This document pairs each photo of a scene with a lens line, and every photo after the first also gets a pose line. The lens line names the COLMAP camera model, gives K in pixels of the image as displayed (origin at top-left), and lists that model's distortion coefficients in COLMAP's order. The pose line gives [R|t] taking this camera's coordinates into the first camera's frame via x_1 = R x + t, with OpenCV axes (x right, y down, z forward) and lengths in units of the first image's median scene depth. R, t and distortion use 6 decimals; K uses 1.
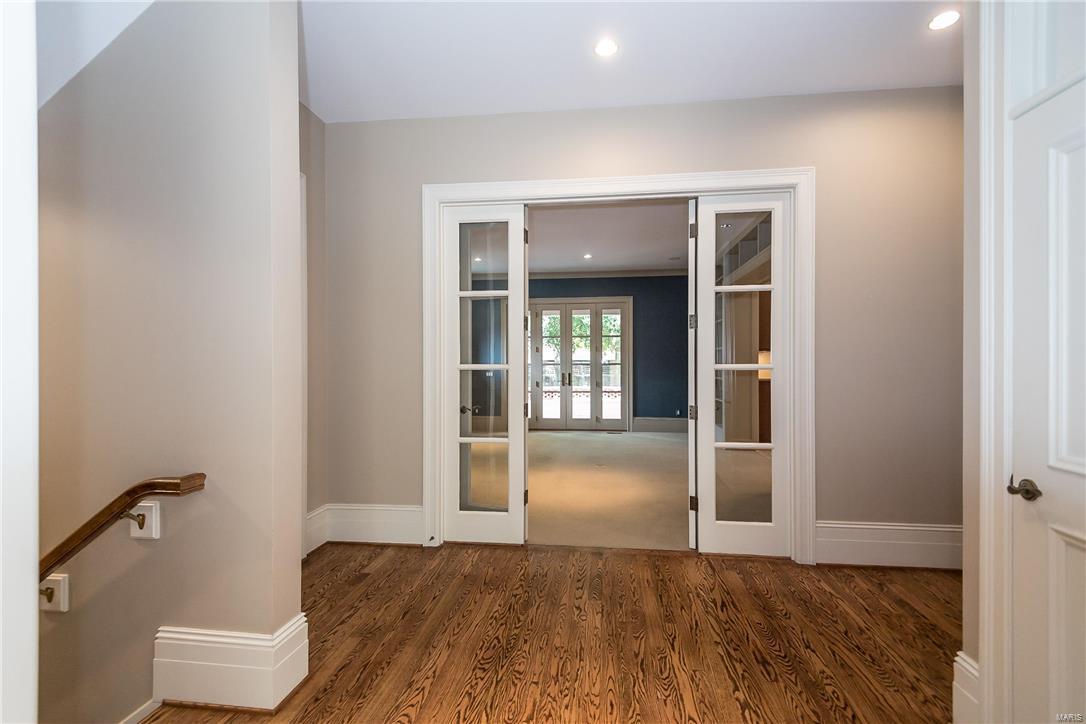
lens RADIAL K [[489.5, 0, 562.9], [0, 489.5, 360.3], [0, 0, 1]] dist [0.016040, -0.005845]
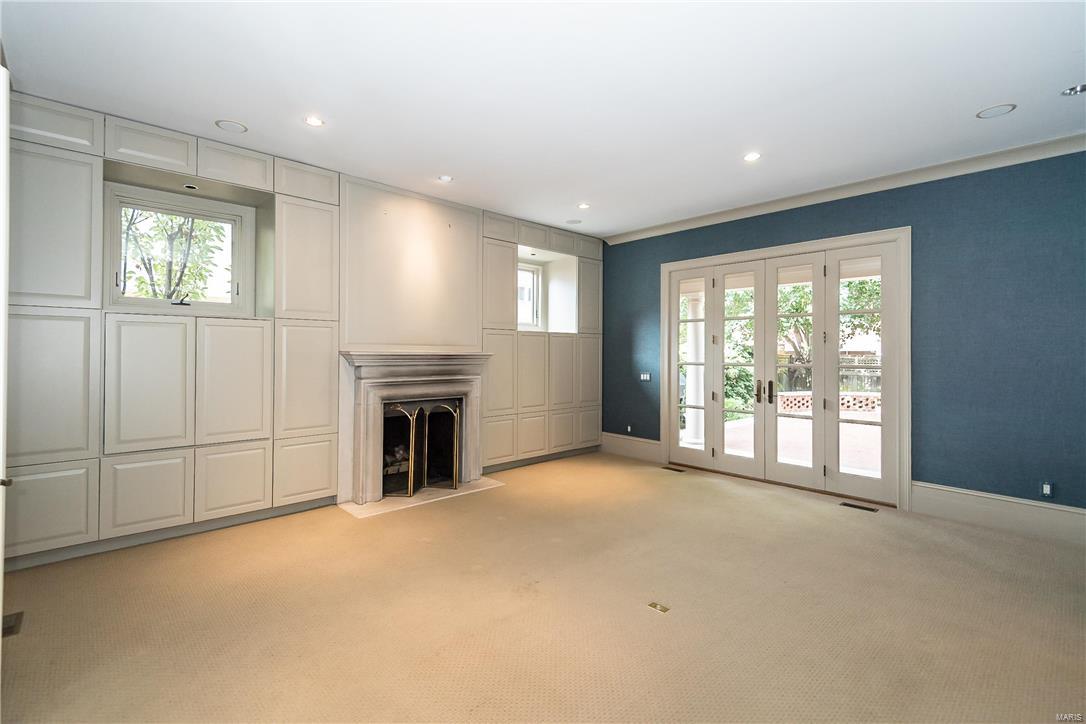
lens RADIAL K [[489.5, 0, 537.0], [0, 489.5, 348.0], [0, 0, 1]] dist [0.016040, -0.005845]
pose [[0.747999, 0.003320, -0.663691, 0.188956], [-0.008594, 0.999952, -0.004683, -0.007316], [0.663644, 0.009206, 0.747992, 0.398077]]
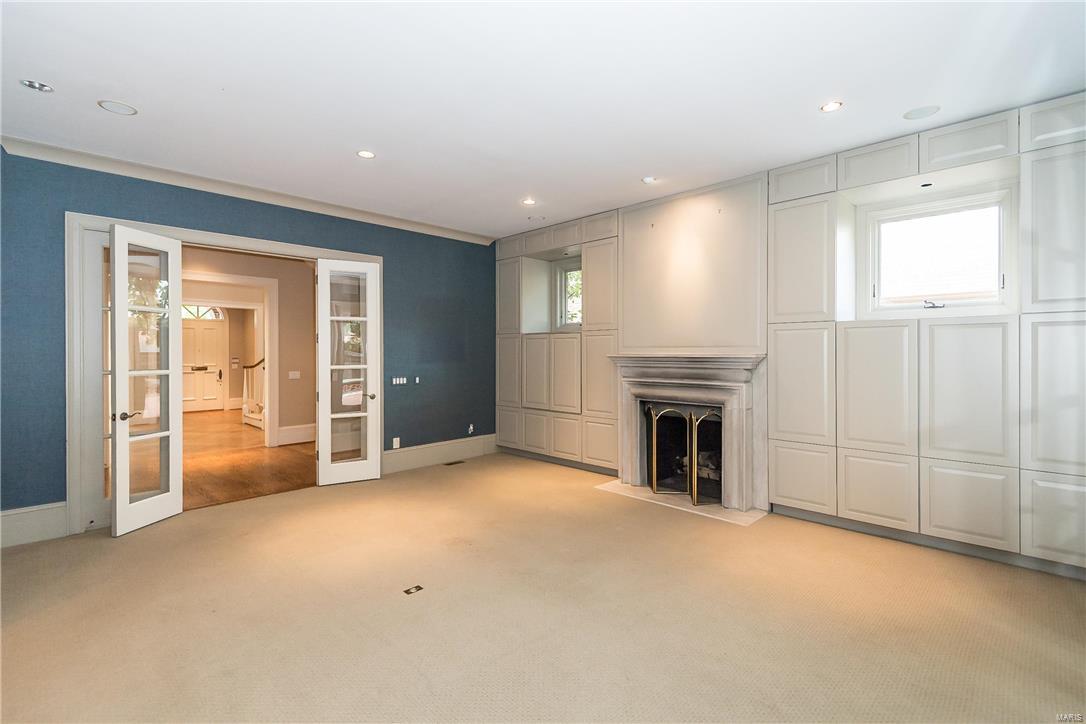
lens RADIAL K [[489.5, 0, 540.8], [0, 489.5, 350.7], [0, 0, 1]] dist [0.016040, -0.005845]
pose [[-0.639897, -0.001383, -0.768459, 0.237466], [0.003318, 0.999984, -0.004562, -0.006275], [0.768453, -0.005468, -0.639882, 0.927202]]
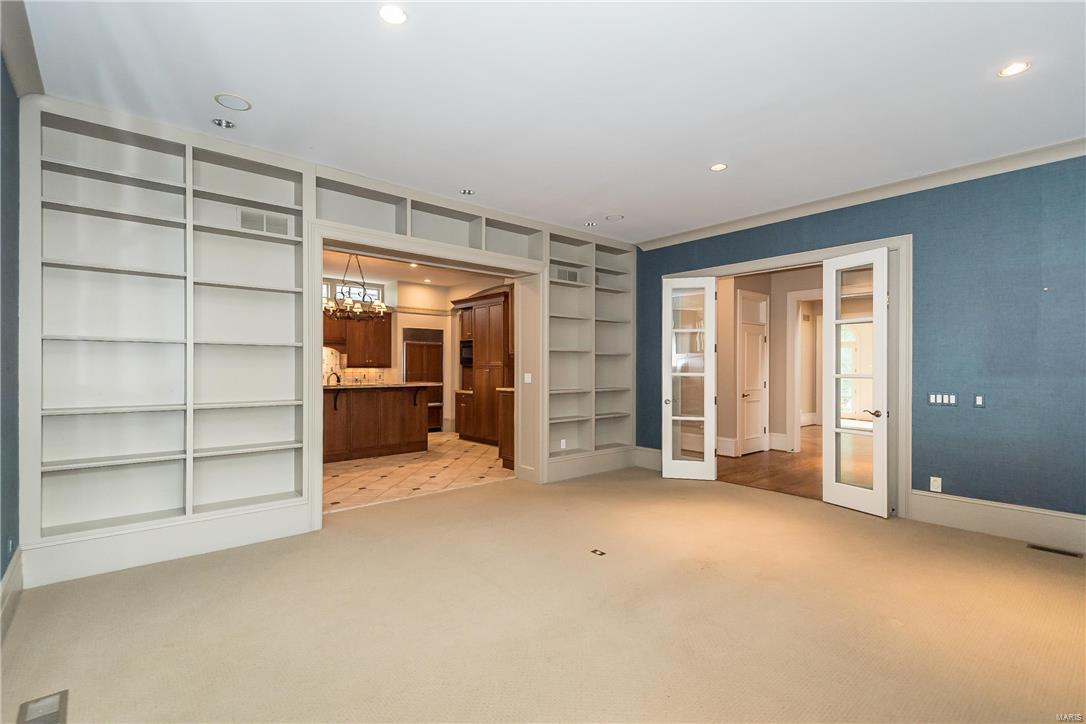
lens RADIAL K [[489.5, 0, 525.5], [0, 489.5, 362.2], [0, 0, 1]] dist [0.016040, -0.005845]
pose [[-0.717442, 0.004186, 0.696606, -0.171823], [0.000615, 0.999985, -0.005376, -0.002564], [-0.696618, -0.003428, -0.717434, 0.977161]]
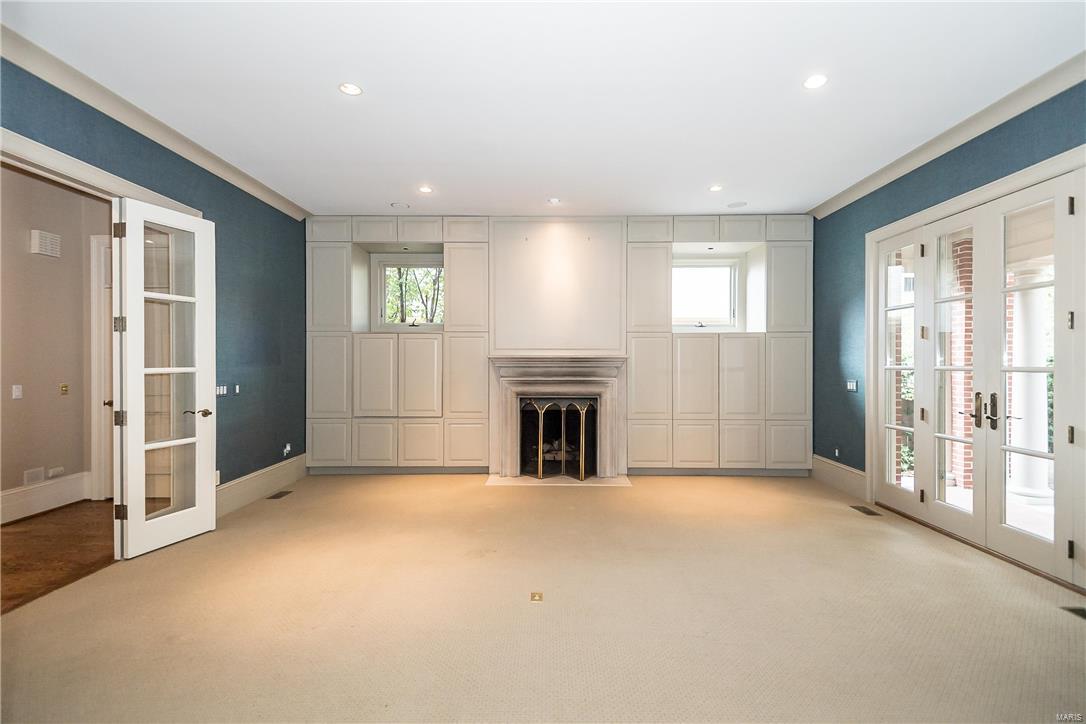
lens RADIAL K [[489.5, 0, 544.2], [0, 489.5, 364.2], [0, 0, 1]] dist [0.016040, -0.005845]
pose [[0.077260, 0.006742, -0.996988, 0.342755], [0.000622, 0.999977, 0.006811, 0.002048], [0.997011, -0.001146, 0.077254, 0.647309]]
